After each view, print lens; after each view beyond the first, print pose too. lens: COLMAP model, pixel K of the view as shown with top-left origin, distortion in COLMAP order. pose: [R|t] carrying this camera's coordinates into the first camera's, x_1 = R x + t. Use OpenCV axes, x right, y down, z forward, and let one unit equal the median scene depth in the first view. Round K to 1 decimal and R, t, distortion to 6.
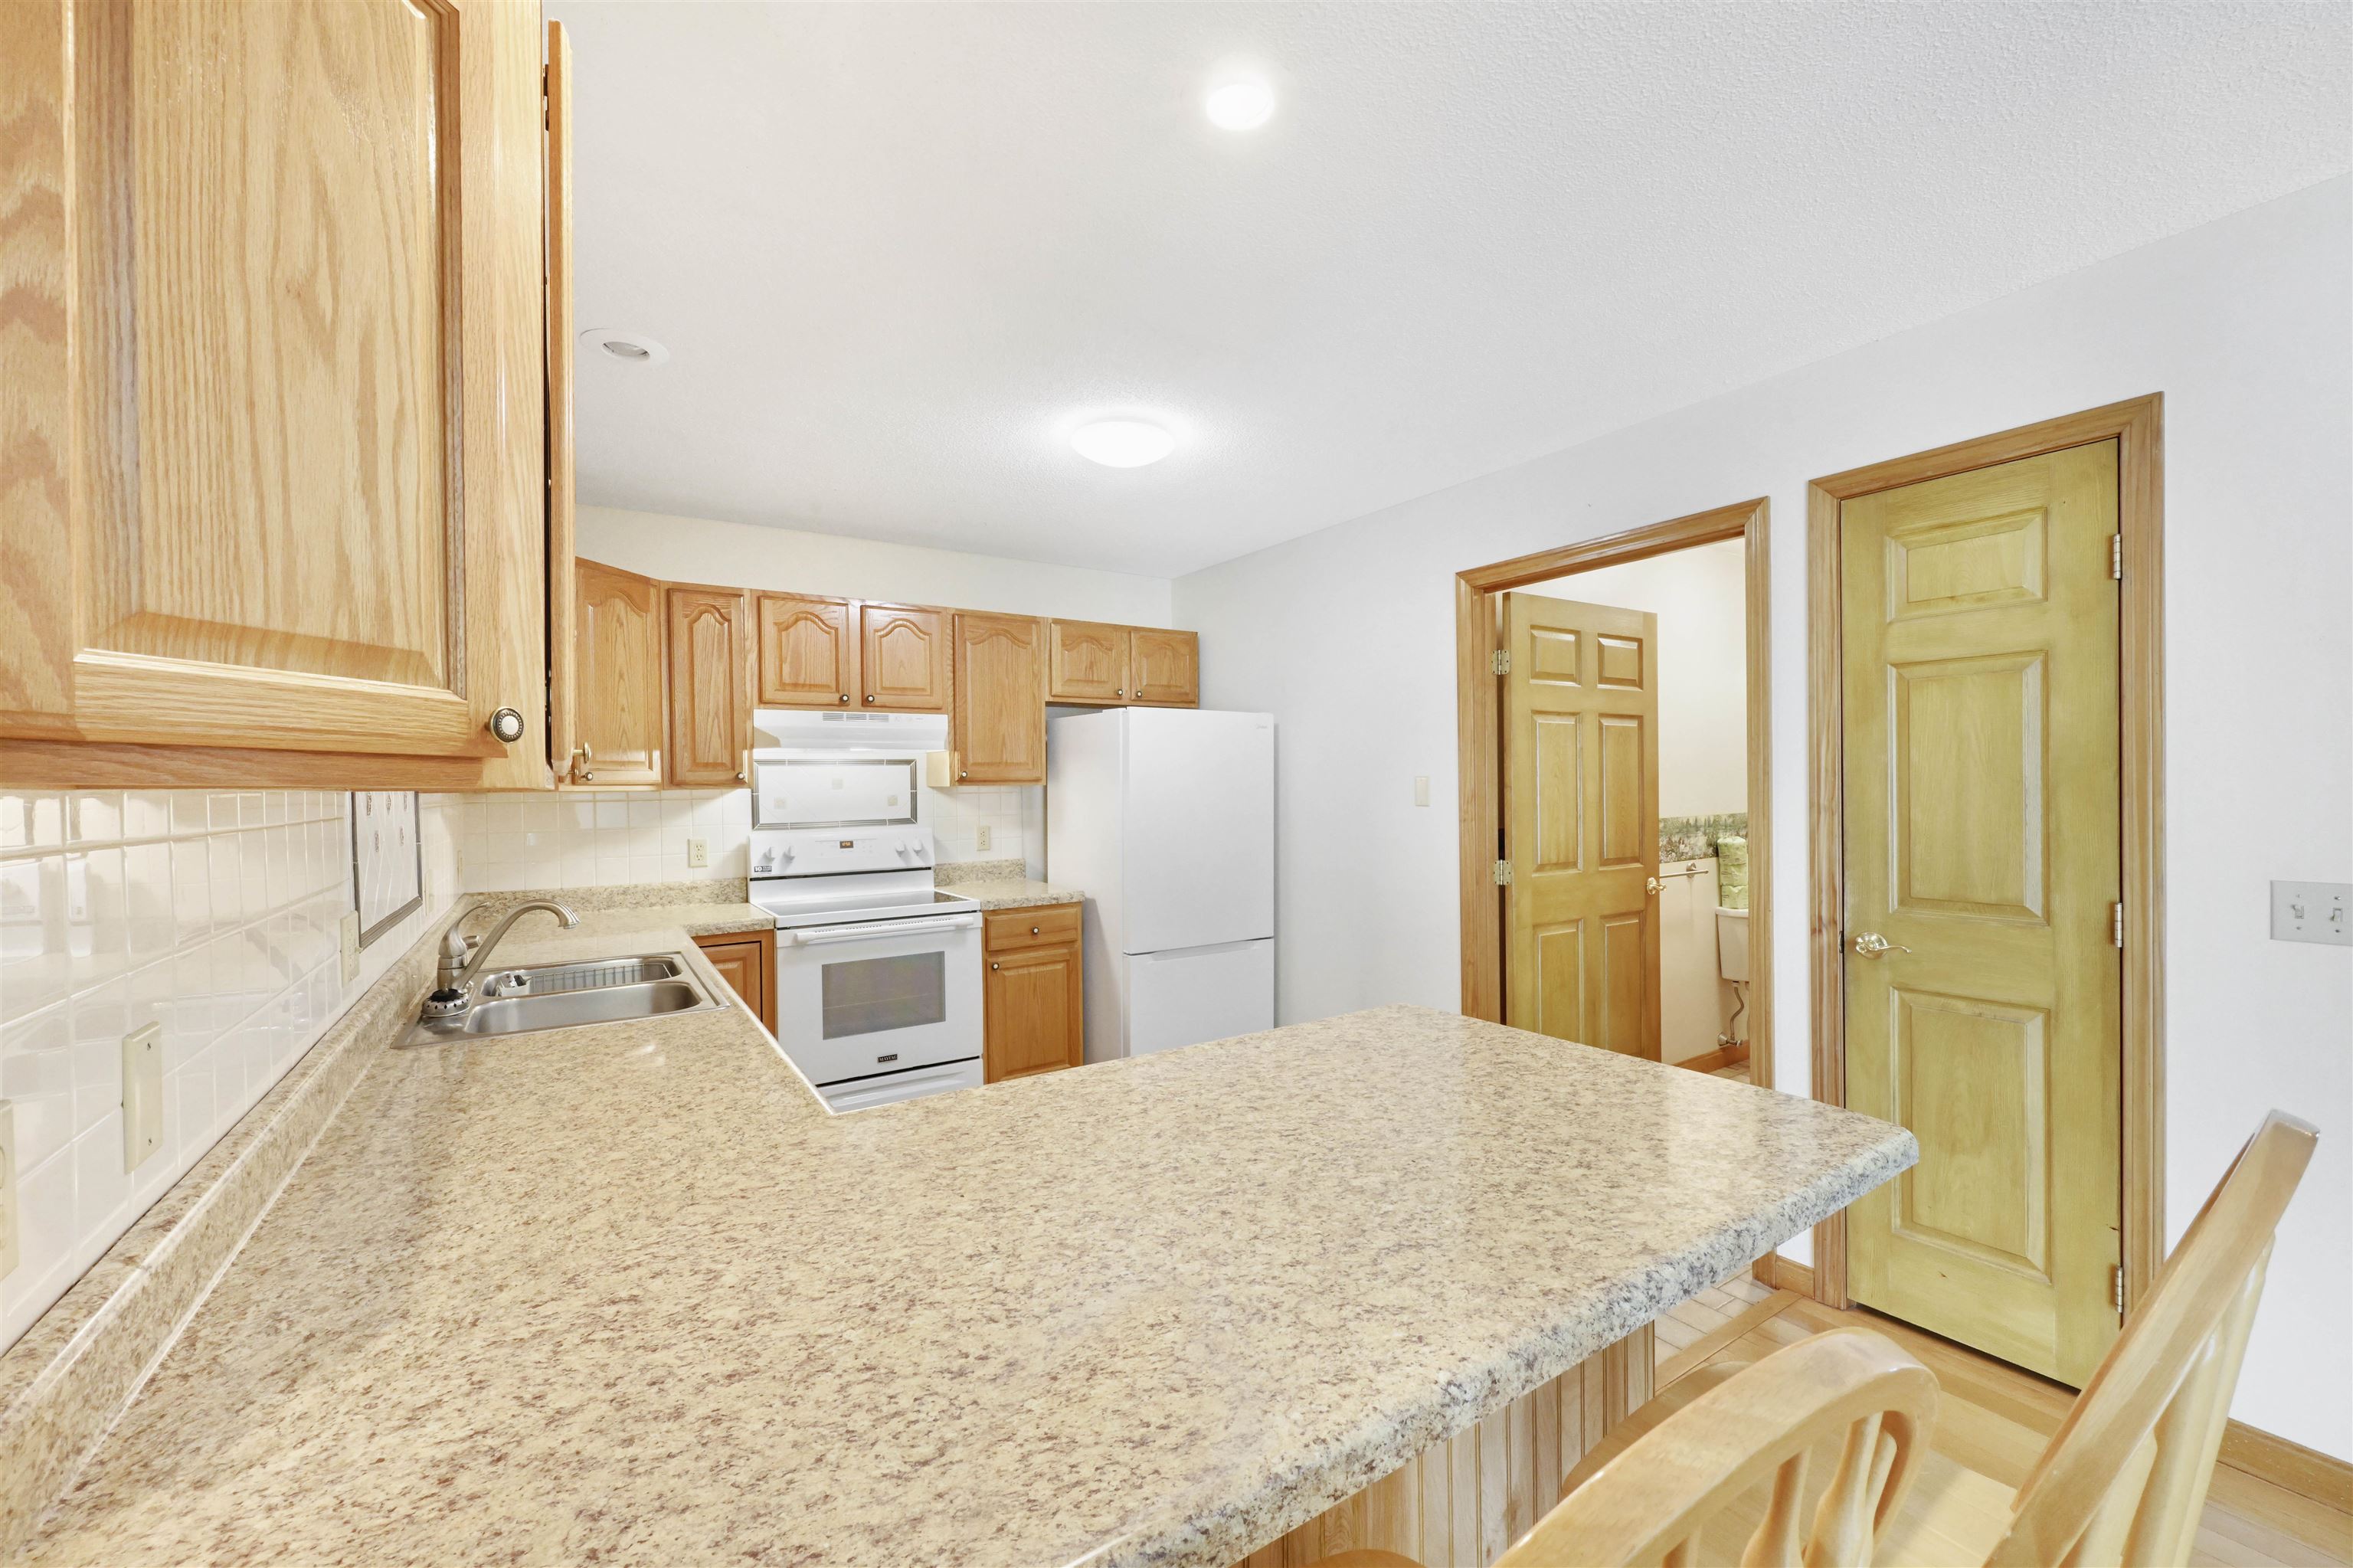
lens RADIAL K [[923.2, 0, 1169.6], [0, 923.2, 746.7], [0, 0, 1]] dist [-0.002376, -0.000083]
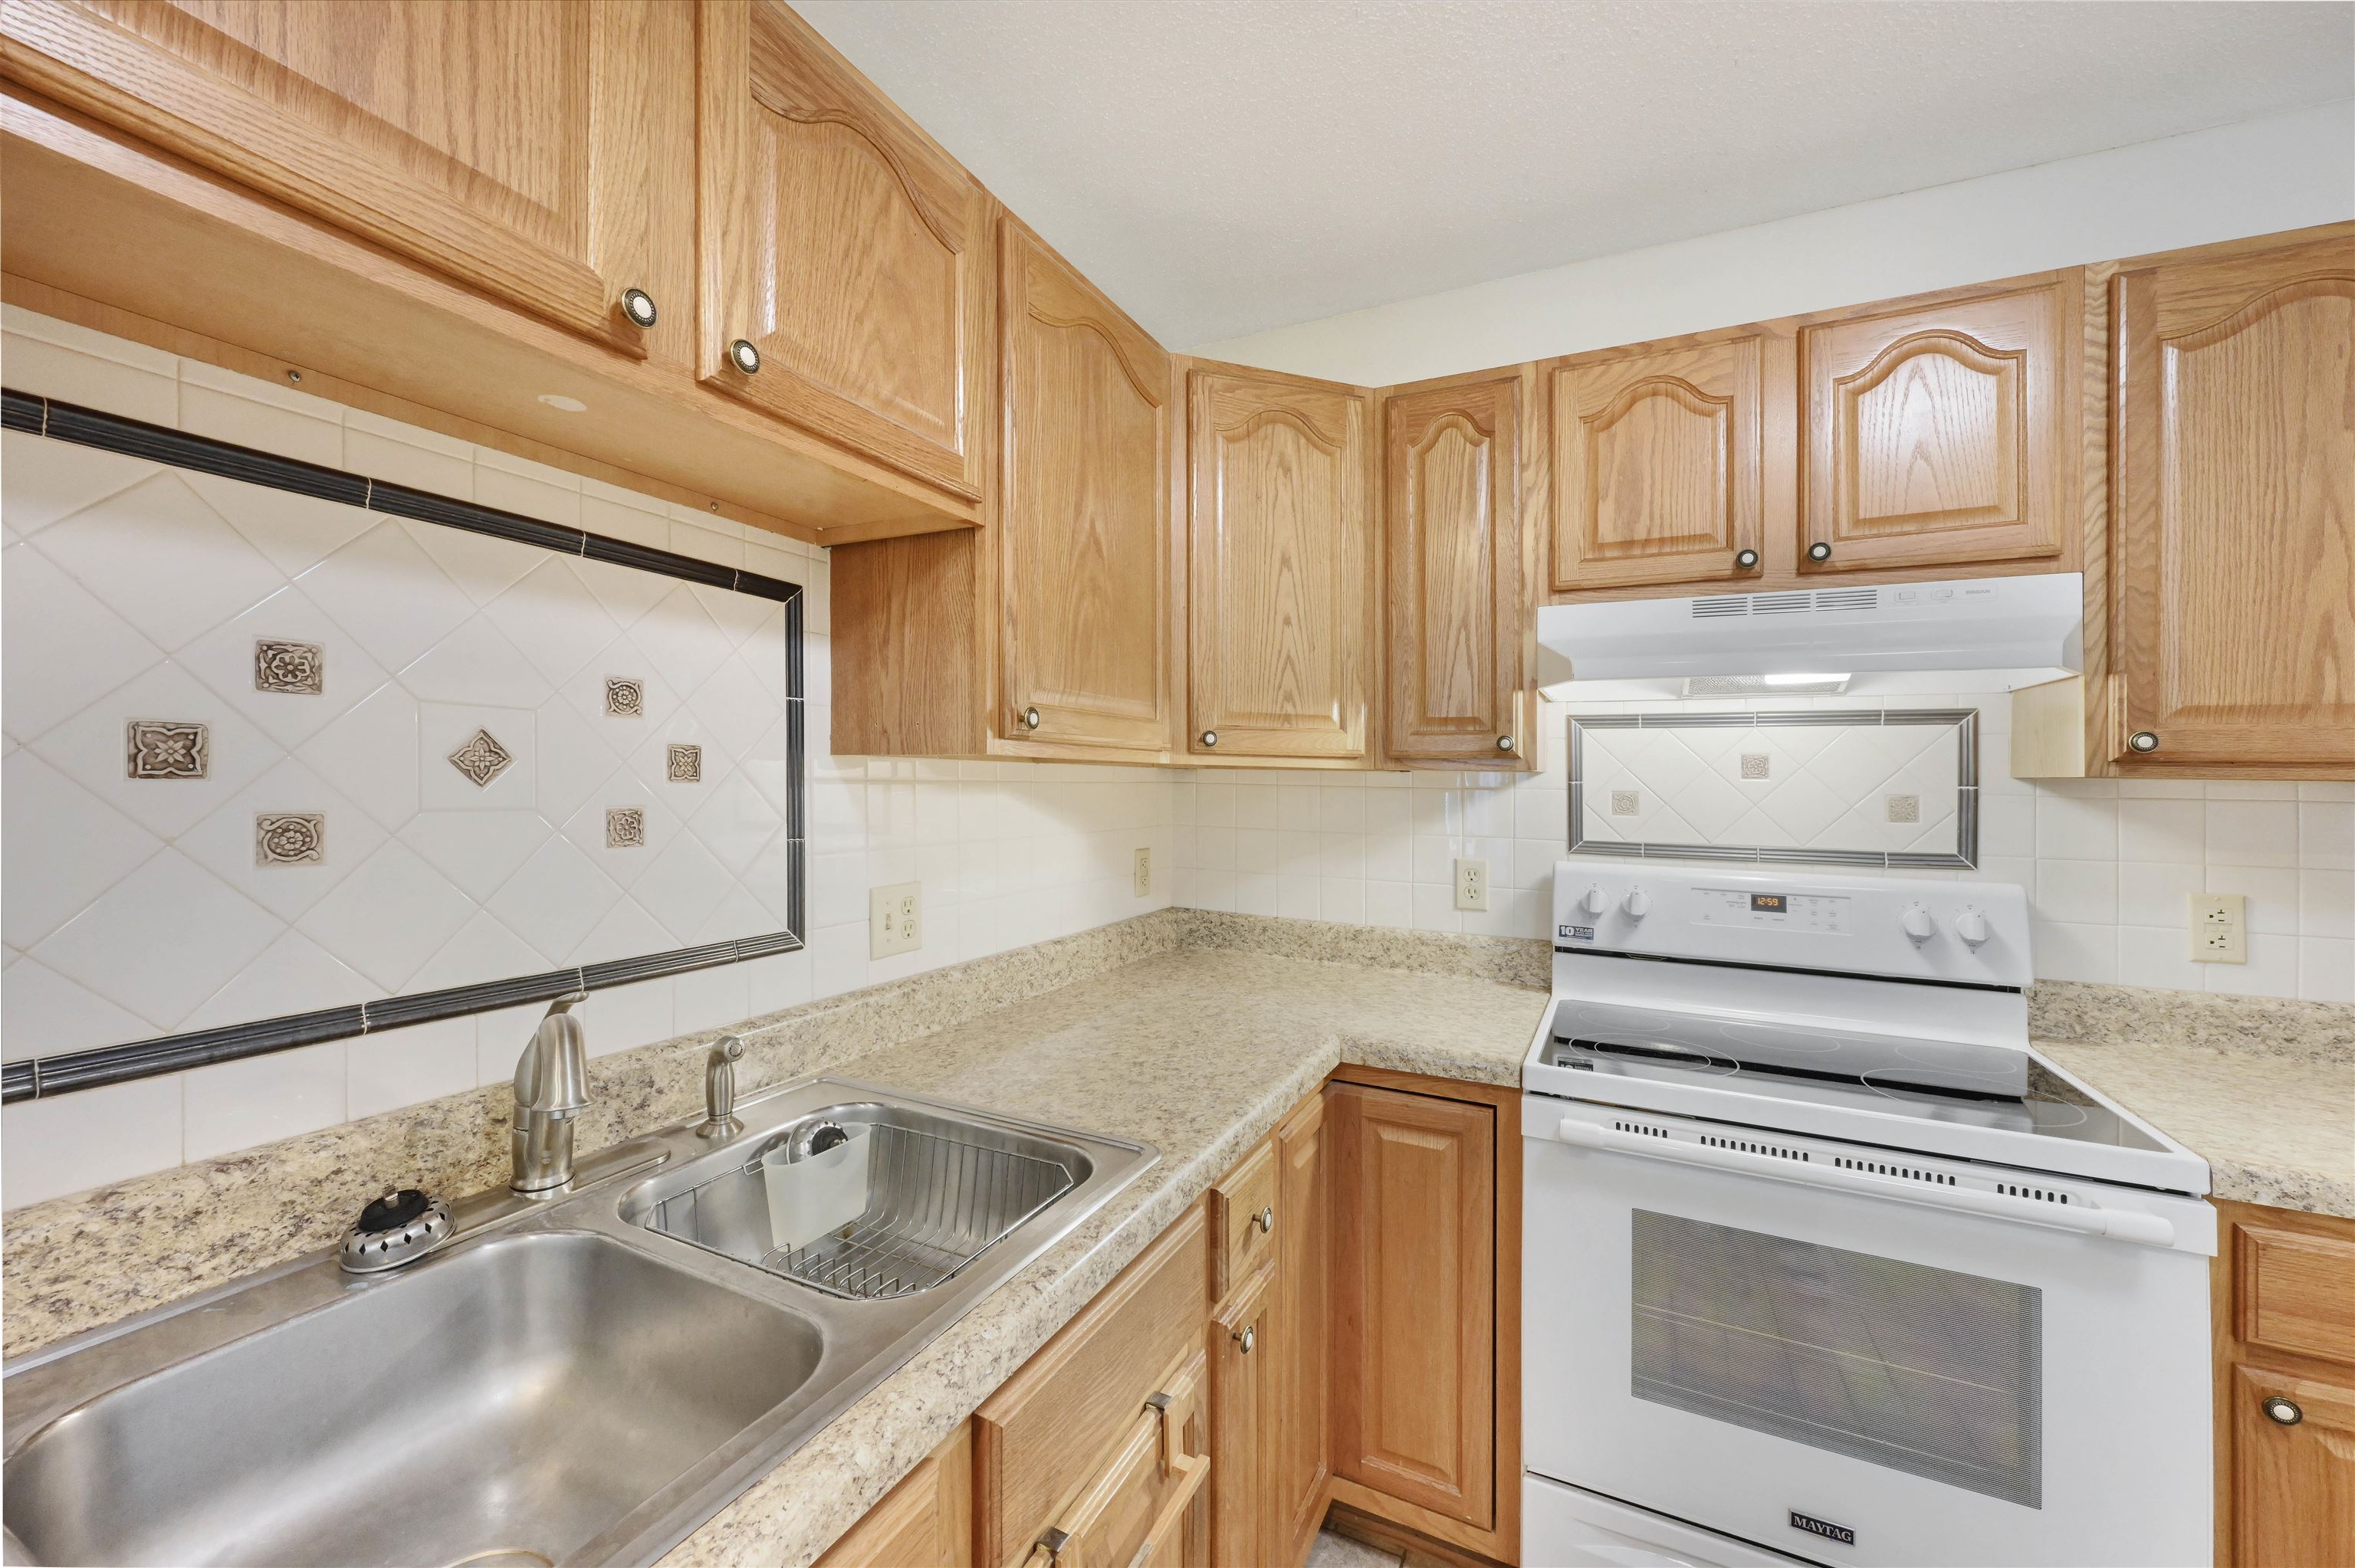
lens RADIAL K [[928.9, 0, 1177.5], [0, 928.9, 784.0], [0, 0, 1]] dist [0.000247, 0.000253]
pose [[0.514803, 0.025571, -0.856927, -0.125865], [0.011258, 0.999267, 0.036582, 0.032311], [0.857234, -0.028480, 0.514138, 0.580227]]
